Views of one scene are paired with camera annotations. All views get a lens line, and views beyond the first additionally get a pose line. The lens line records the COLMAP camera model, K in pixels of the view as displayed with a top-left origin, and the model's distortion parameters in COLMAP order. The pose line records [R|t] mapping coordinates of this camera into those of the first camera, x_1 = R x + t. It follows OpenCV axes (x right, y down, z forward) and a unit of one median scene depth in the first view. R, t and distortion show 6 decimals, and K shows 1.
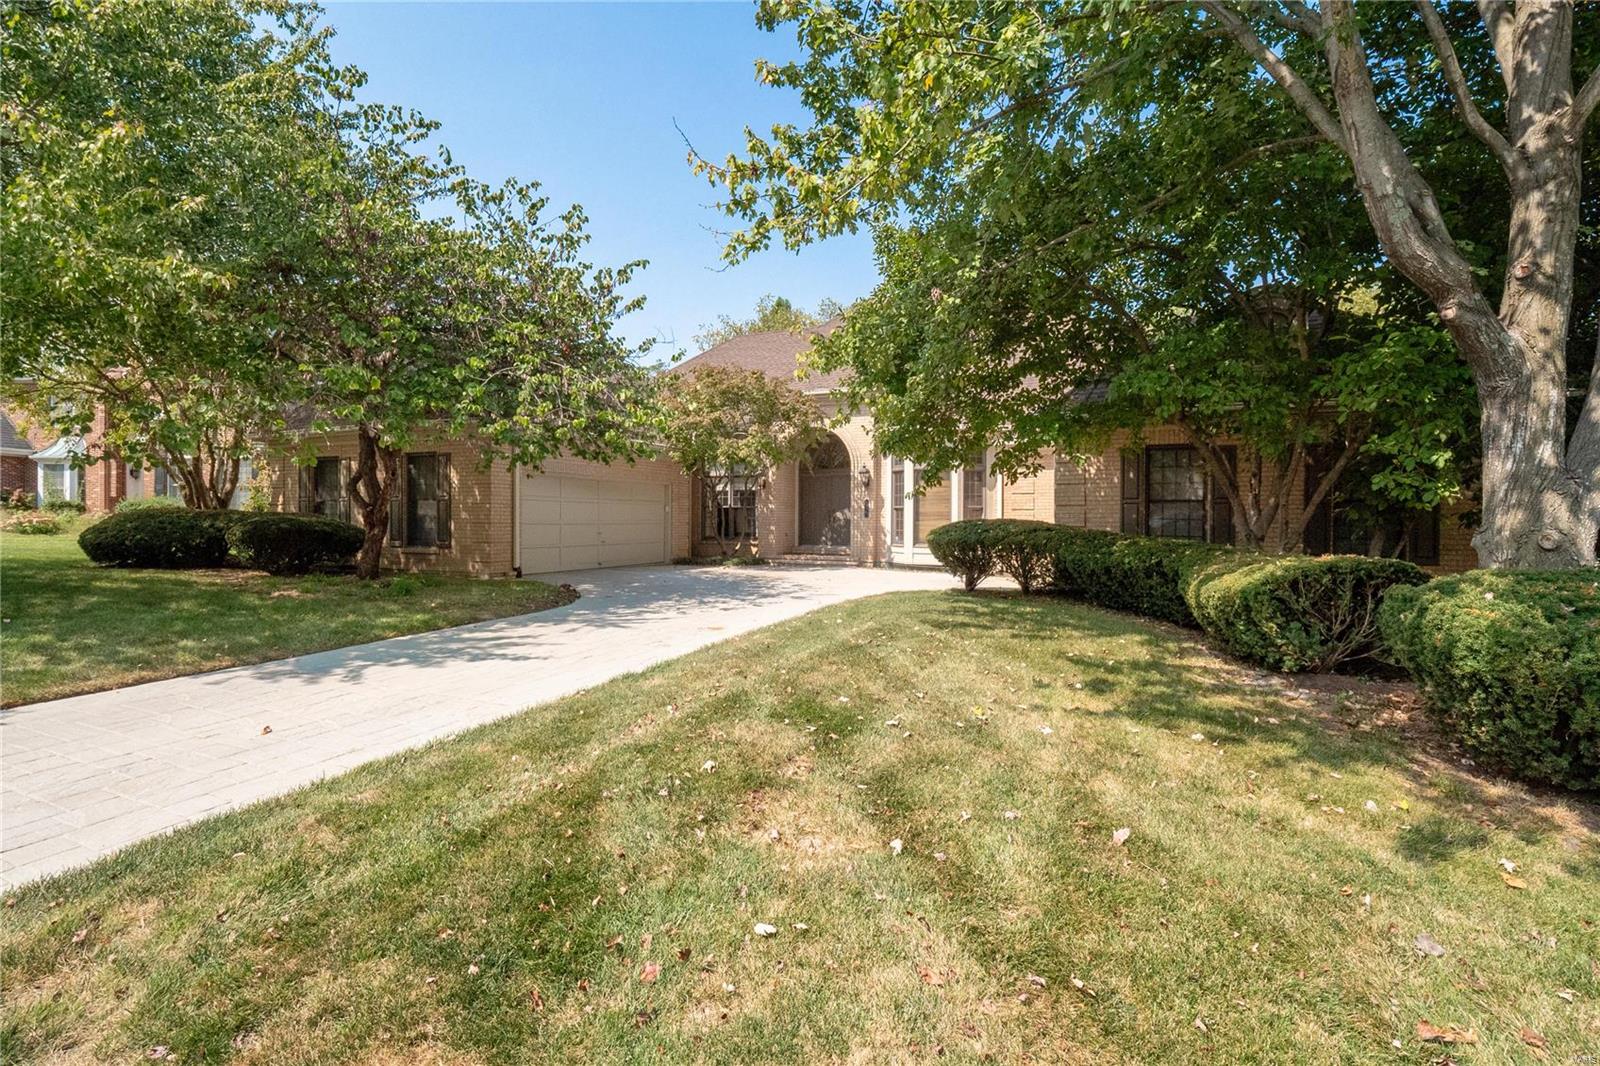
lens RADIAL K [[751.0, 0, 785.2], [0, 751.0, 517.9], [0, 0, 1]] dist [-0.001518, -0.000907]
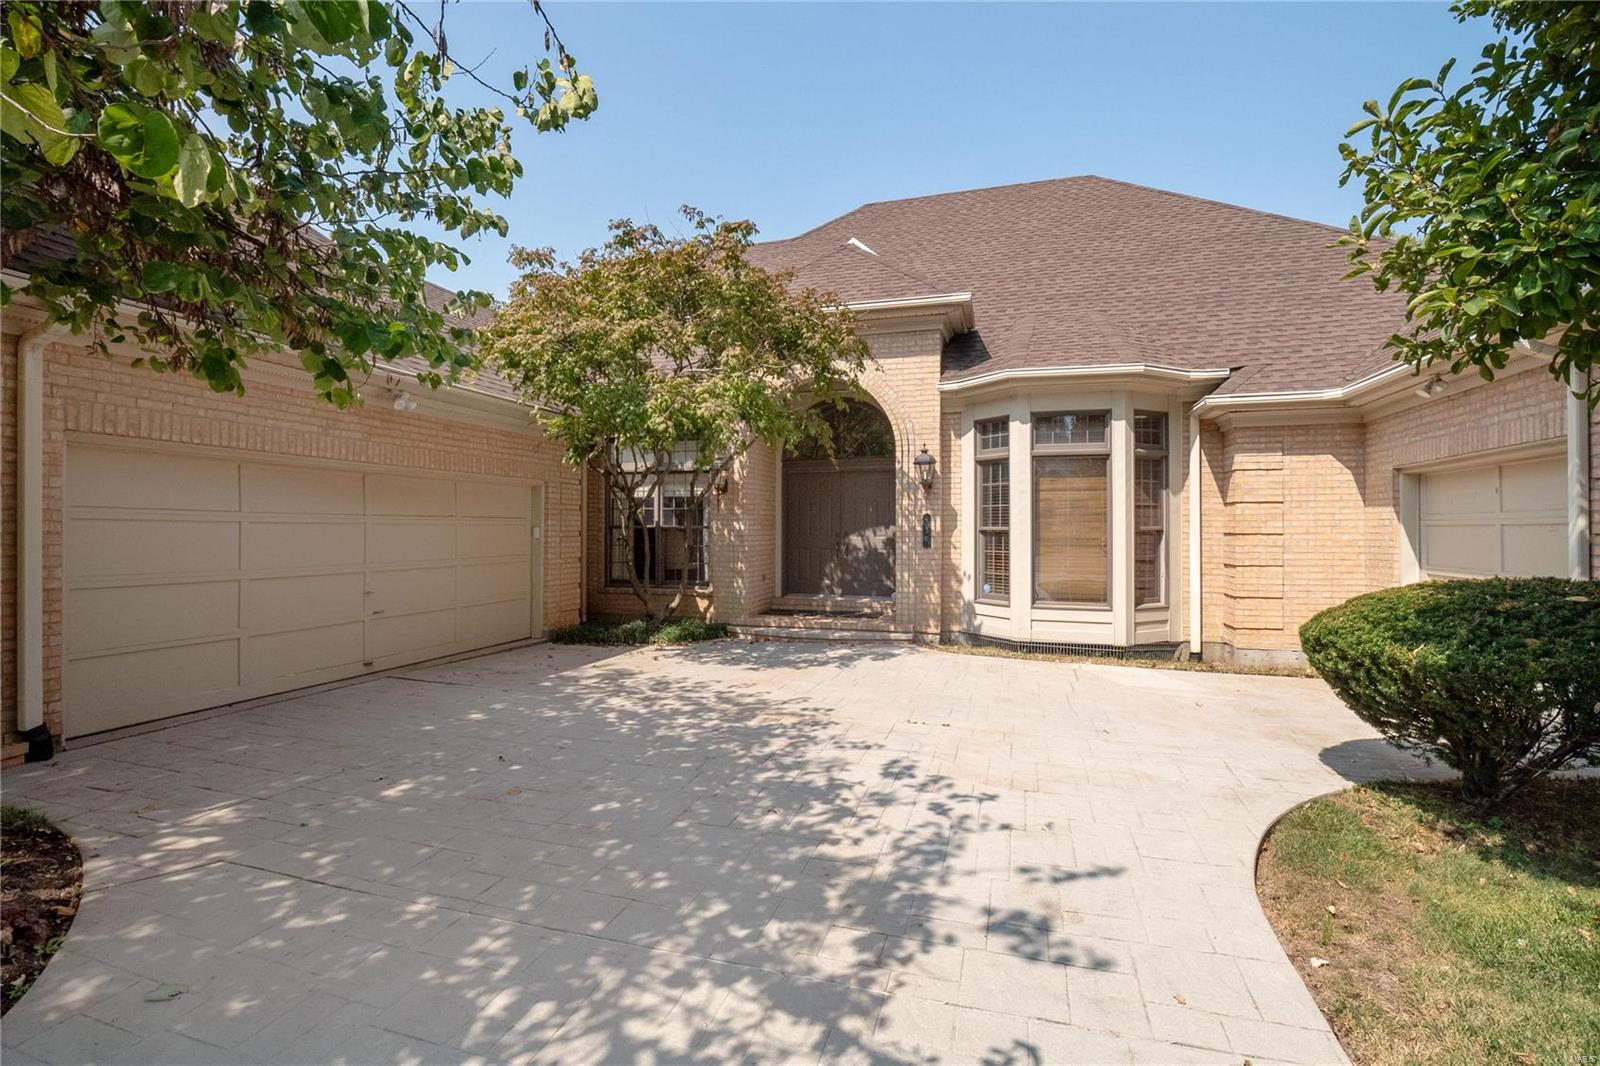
lens RADIAL K [[751.0, 0, 785.2], [0, 751.0, 517.9], [0, 0, 1]] dist [-0.001518, -0.000907]
pose [[0.992171, -0.002417, 0.124866, -0.055562], [0.003950, 0.999920, -0.012024, -0.015904], [-0.124827, 0.012423, 0.992101, 0.487328]]
